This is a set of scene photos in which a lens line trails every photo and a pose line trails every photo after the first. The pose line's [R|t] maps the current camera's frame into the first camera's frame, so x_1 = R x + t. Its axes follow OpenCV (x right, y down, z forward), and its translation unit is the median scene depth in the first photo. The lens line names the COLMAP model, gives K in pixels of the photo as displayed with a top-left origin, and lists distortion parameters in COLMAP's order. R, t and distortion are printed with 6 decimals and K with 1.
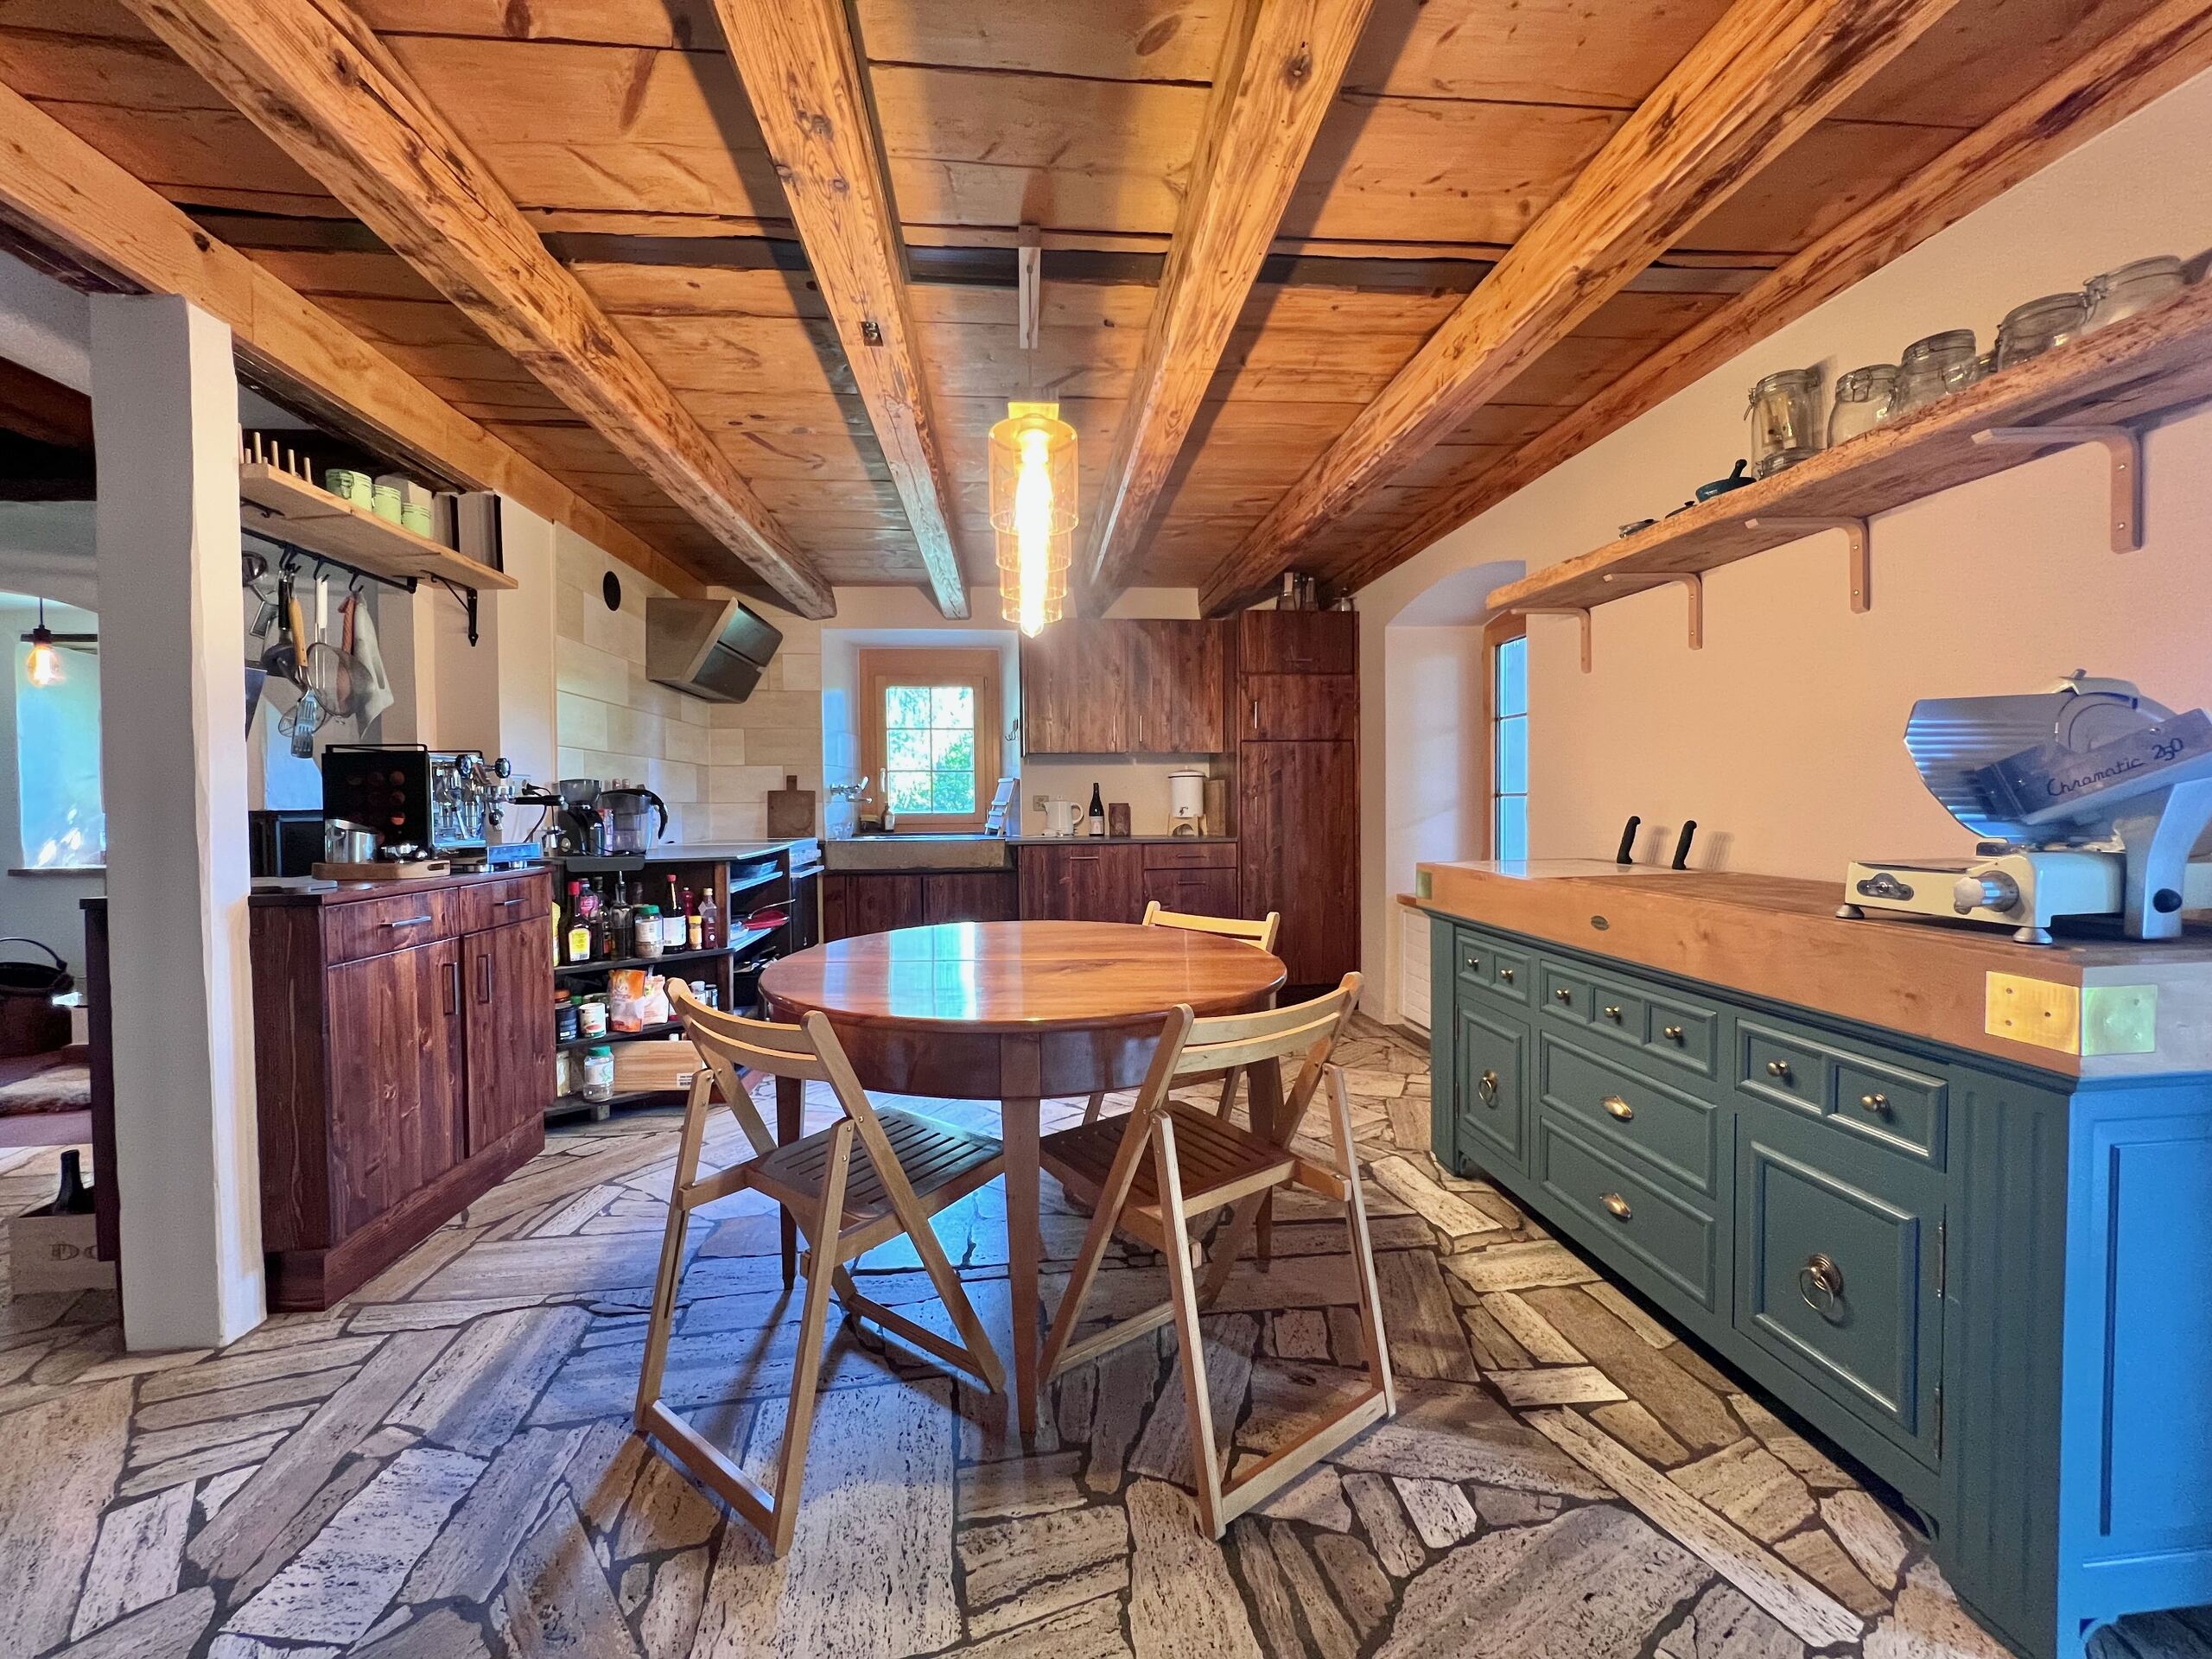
lens RADIAL K [[882.3, 0, 1106.5], [0, 882.3, 825.3], [0, 0, 1]] dist [-0.002047, 0.000318]
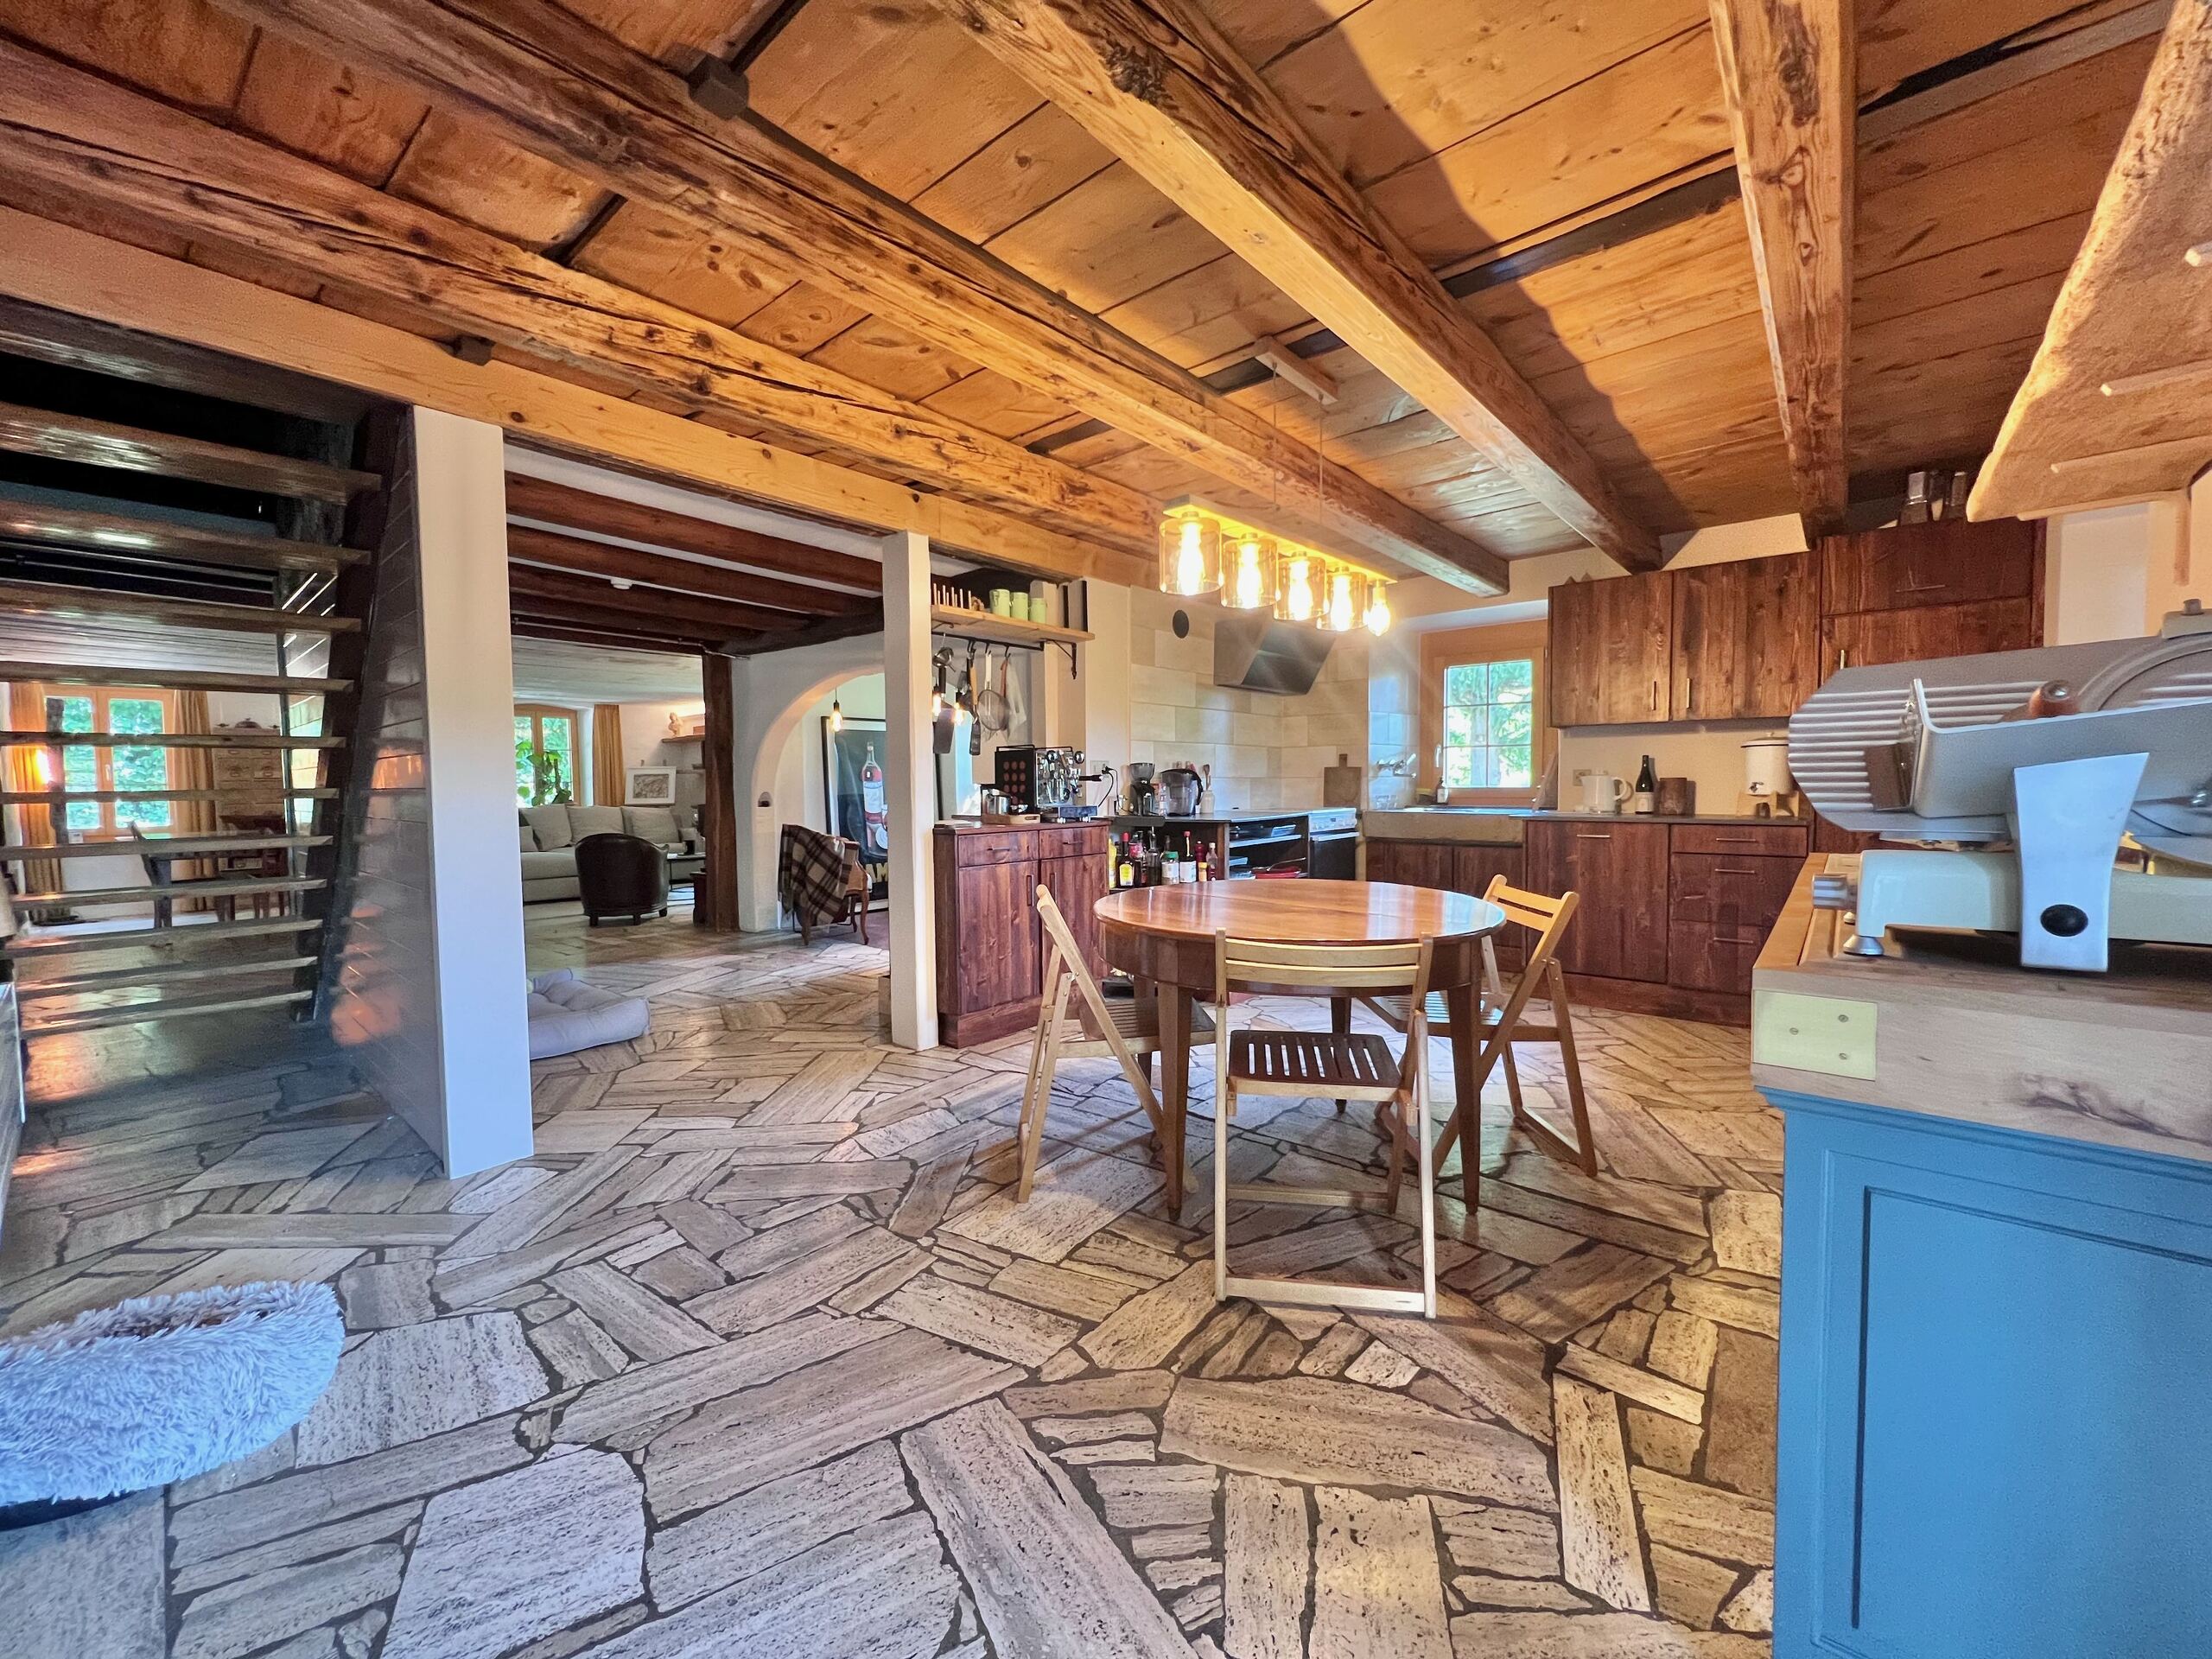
lens RADIAL K [[882.3, 0, 1106.5], [0, 882.3, 825.3], [0, 0, 1]] dist [-0.002047, 0.000318]
pose [[0.692105, 0.038238, -0.720784, 0.644807], [-0.014767, 0.999137, 0.038825, -0.007647], [0.721646, -0.016227, 0.692072, -0.069451]]
